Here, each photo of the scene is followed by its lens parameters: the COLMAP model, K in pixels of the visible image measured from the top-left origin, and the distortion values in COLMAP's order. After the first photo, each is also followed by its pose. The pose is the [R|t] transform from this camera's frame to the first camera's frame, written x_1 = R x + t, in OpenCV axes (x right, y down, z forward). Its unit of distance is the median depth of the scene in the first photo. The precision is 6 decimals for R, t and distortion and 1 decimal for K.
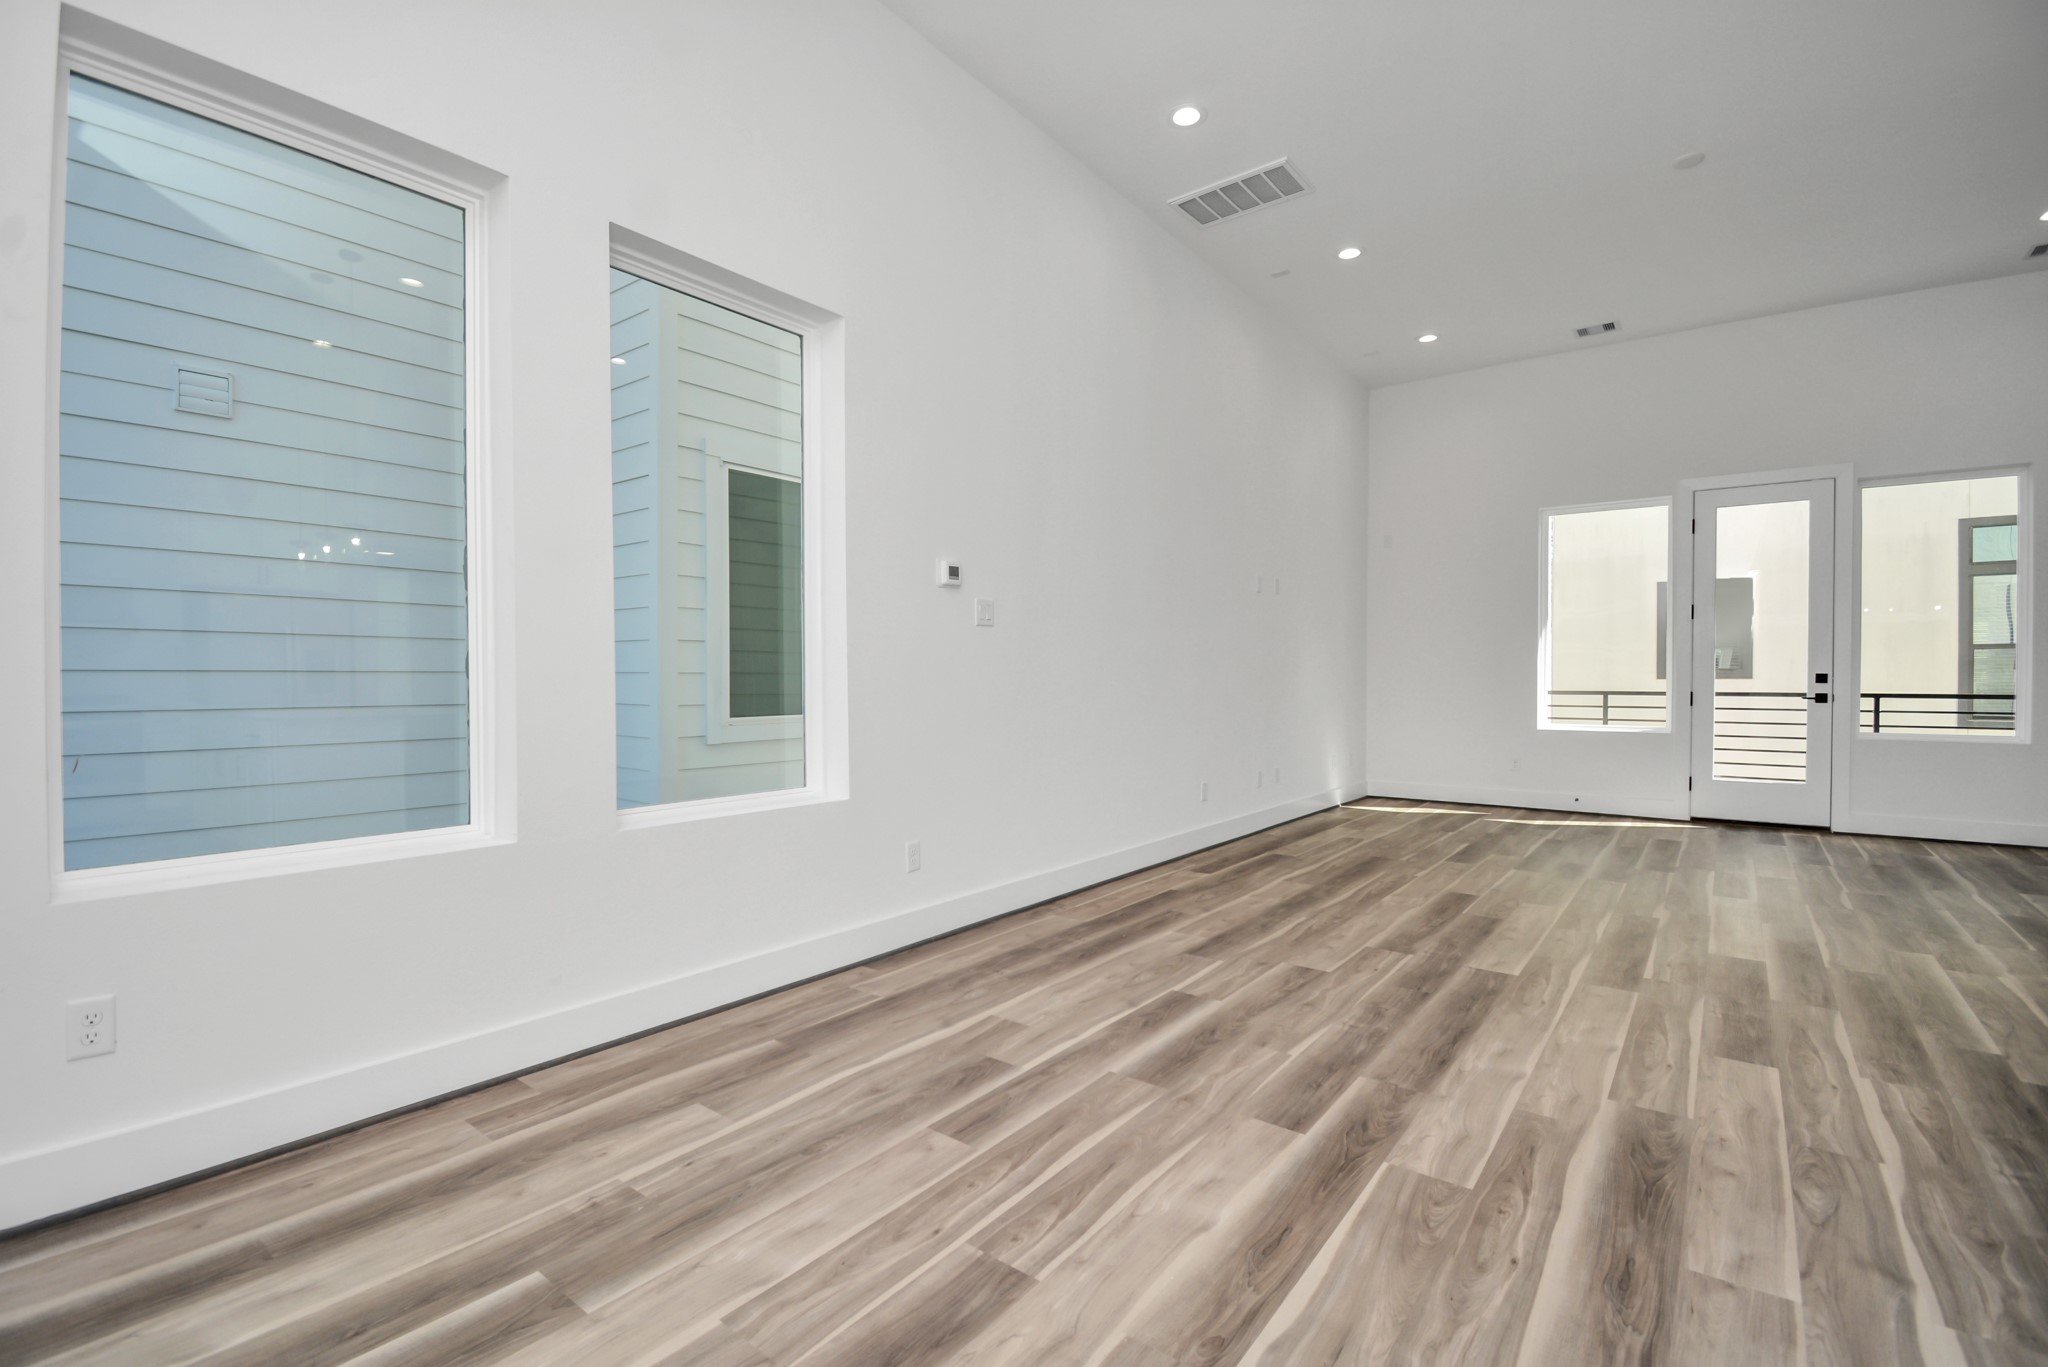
lens RADIAL K [[909.0, 0, 1007.9], [0, 909.0, 693.1], [0, 0, 1]] dist [0.009625, -0.021302]
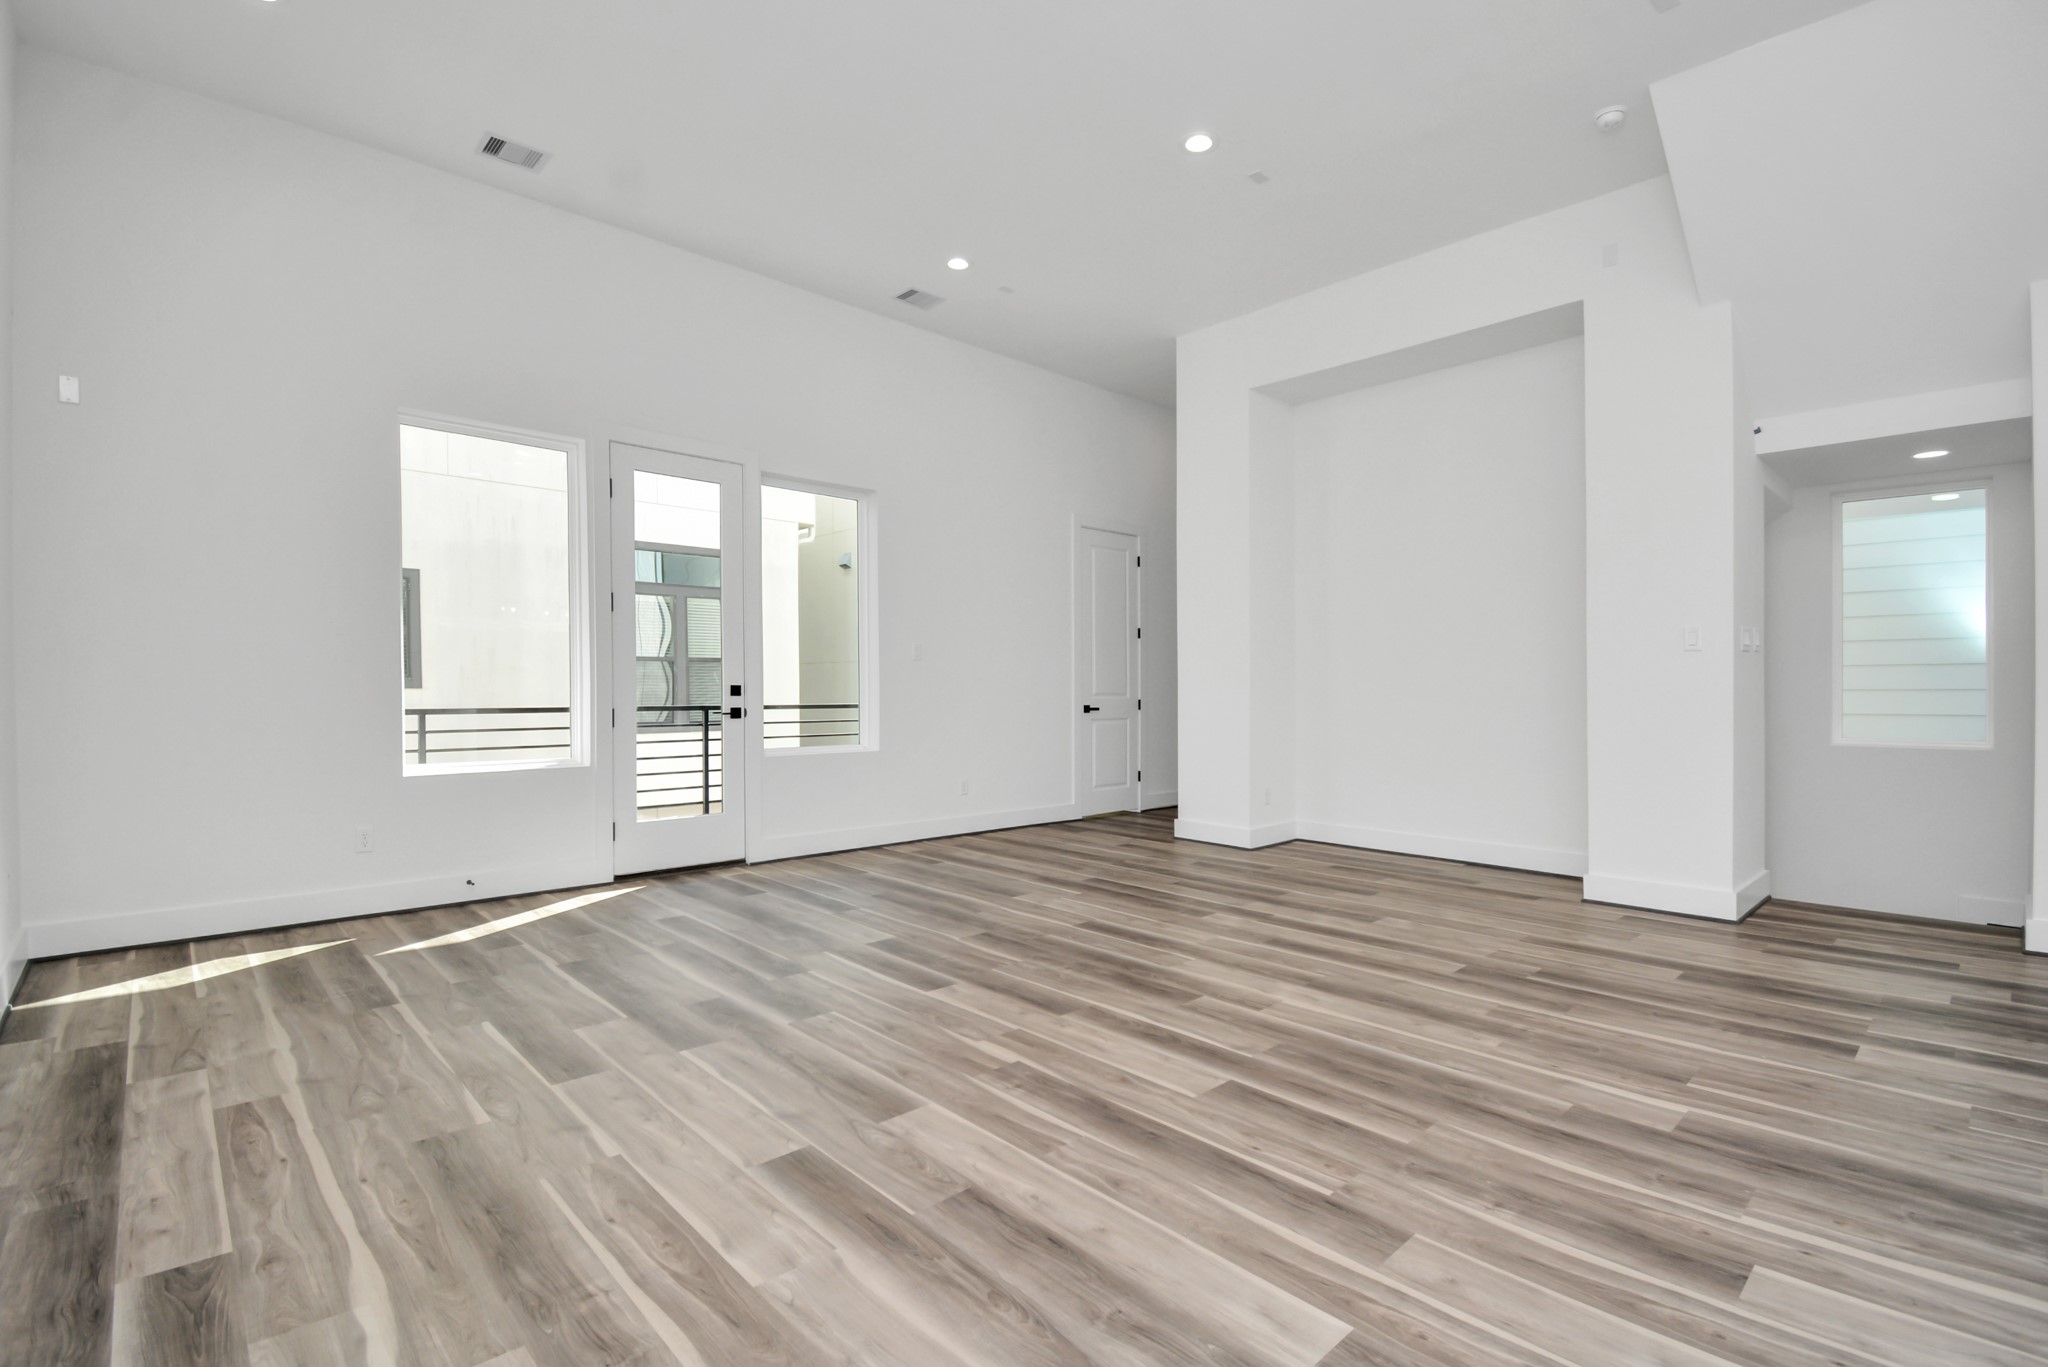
lens RADIAL K [[950.5, 0, 1042.7], [0, 950.5, 687.2], [0, 0, 1]] dist [0.013061, -0.021362]
pose [[0.137629, -0.001095, 0.990483, 0.035901], [0.013040, 0.999915, -0.000706, -0.025062], [-0.990398, 0.013013, 0.137631, 0.948175]]
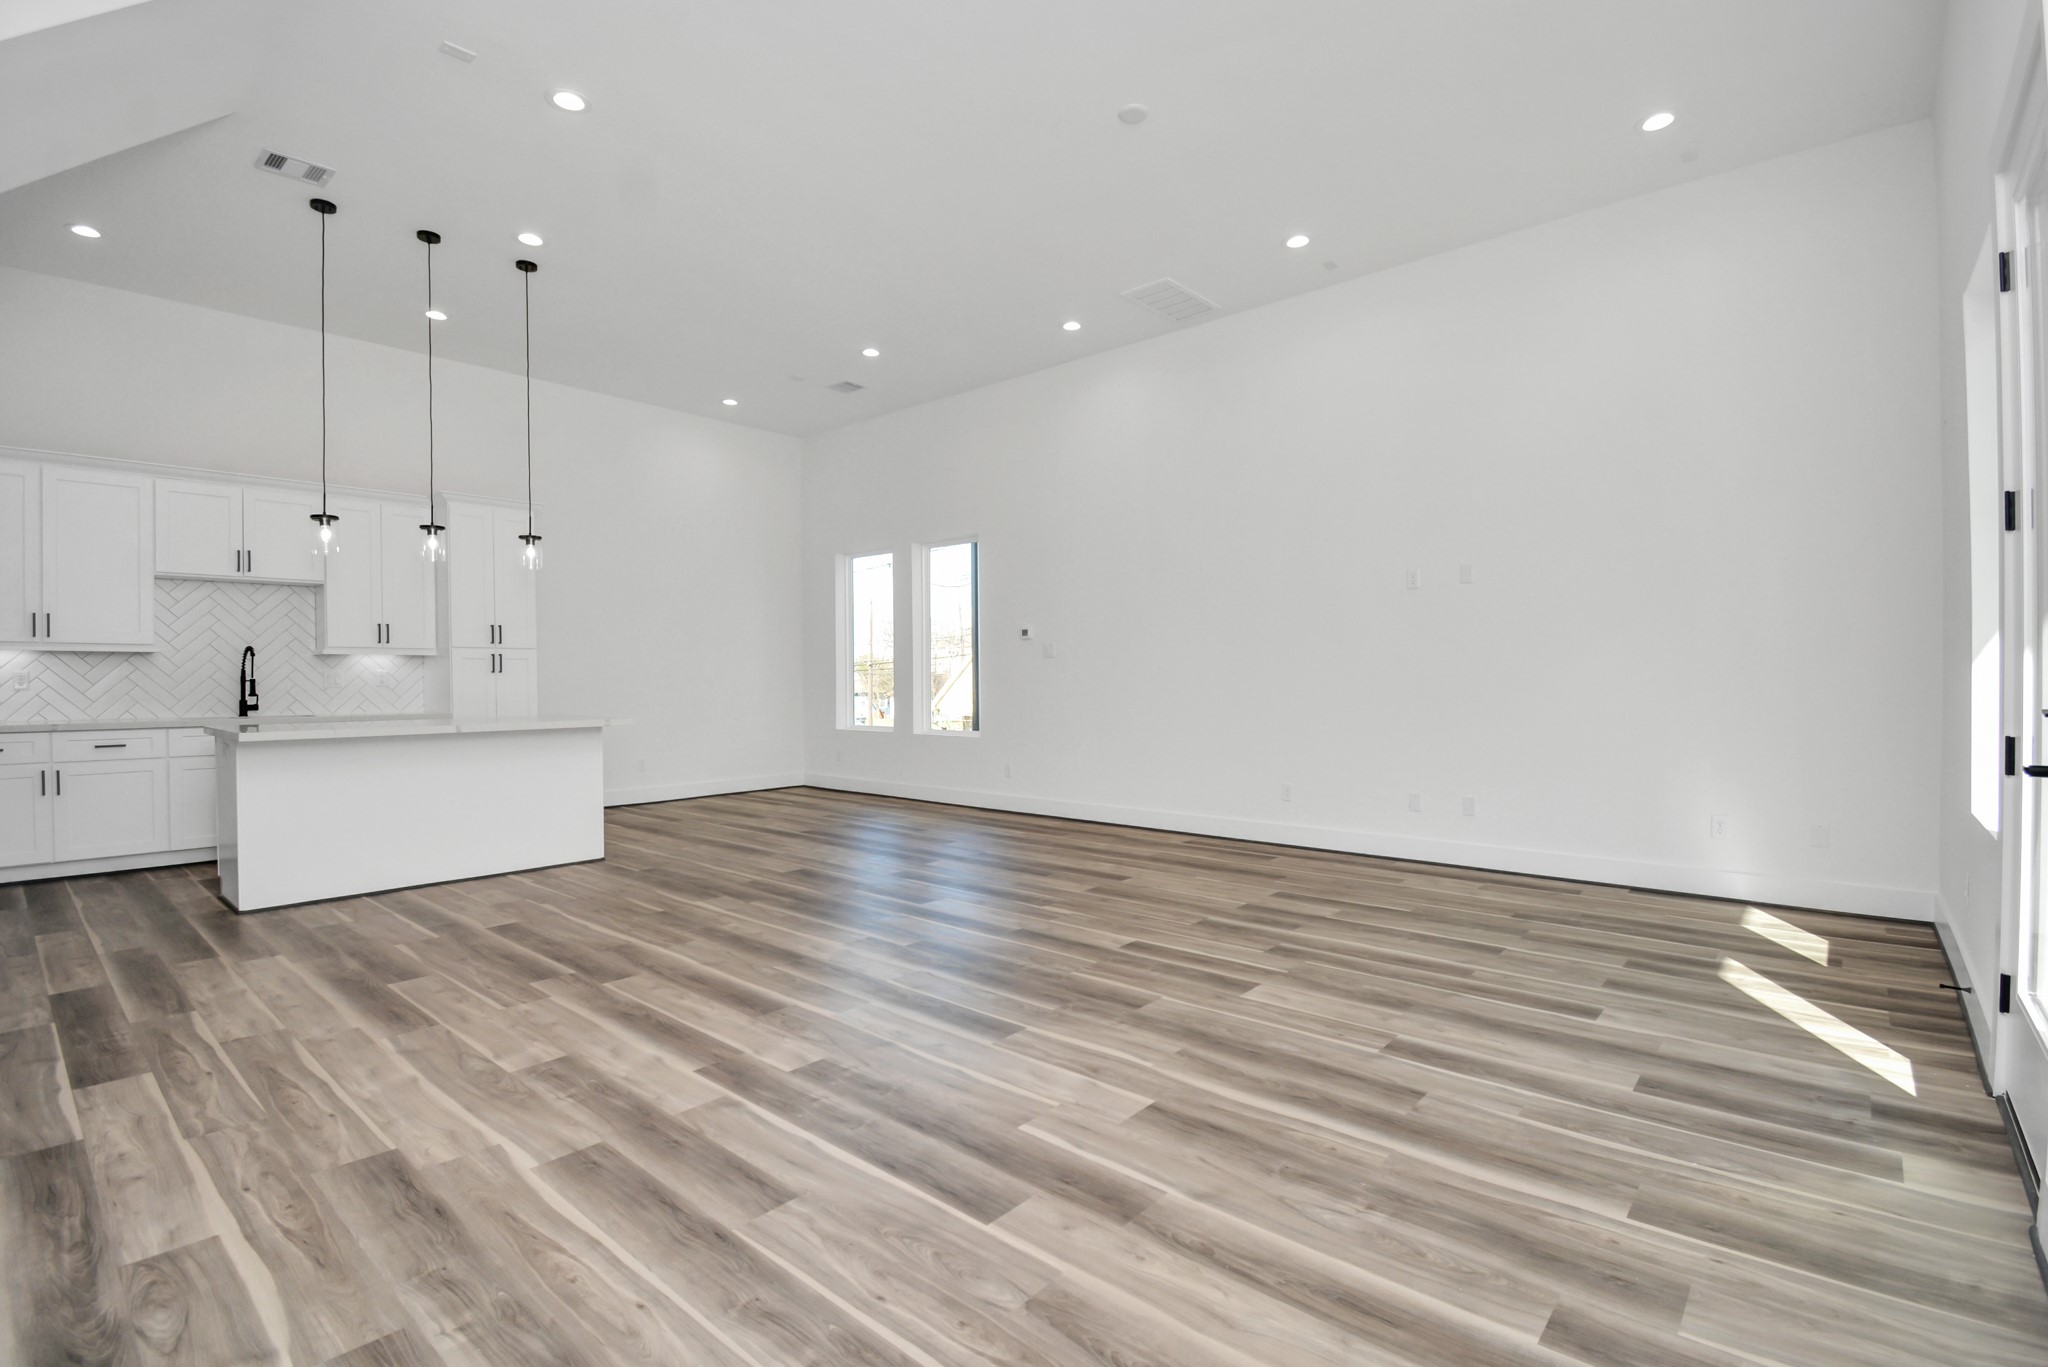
lens RADIAL K [[967.2, 0, 997.3], [0, 967.2, 684.9], [0, 0, 1]] dist [0.017401, -0.027714]
pose [[-0.087615, 0.006594, -0.996133, 2.042473], [-0.009193, 0.999930, 0.007428, -0.034279], [0.996112, 0.009809, -0.087549, 1.122492]]
